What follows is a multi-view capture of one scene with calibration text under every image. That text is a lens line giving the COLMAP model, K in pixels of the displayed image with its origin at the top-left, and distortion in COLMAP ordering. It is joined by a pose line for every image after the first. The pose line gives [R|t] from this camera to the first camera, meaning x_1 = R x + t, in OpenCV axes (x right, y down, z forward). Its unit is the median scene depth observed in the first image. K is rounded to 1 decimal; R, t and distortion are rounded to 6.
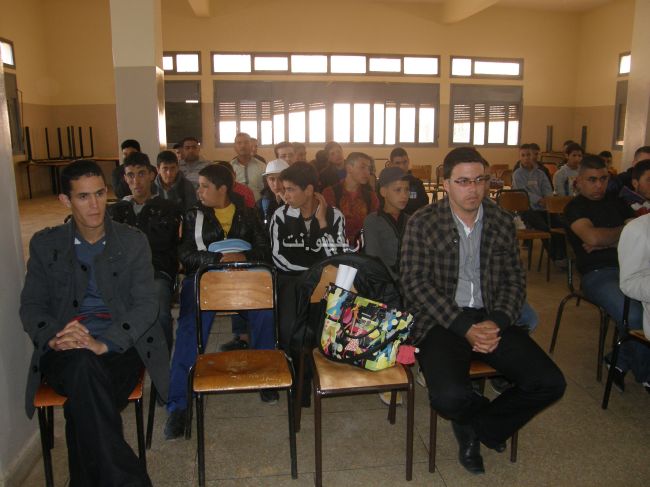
lens RADIAL K [[563.3, 0, 325.0], [0, 563.3, 243.5], [0, 0, 1]] dist [-0.140634, 0.201072]
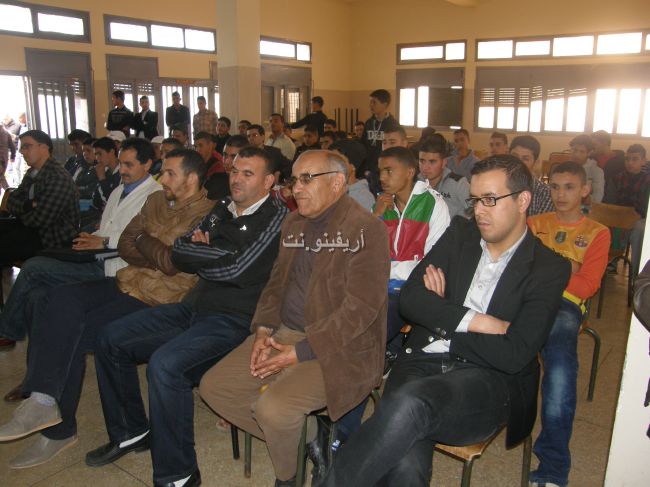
lens RADIAL K [[563.3, 0, 325.0], [0, 563.3, 243.5], [0, 0, 1]] dist [-0.140634, 0.201072]
pose [[0.760725, 0.157007, -0.629799, 0.286821], [-0.141140, 0.987099, 0.075600, -0.006335], [0.633543, 0.031379, 0.773071, 0.031718]]
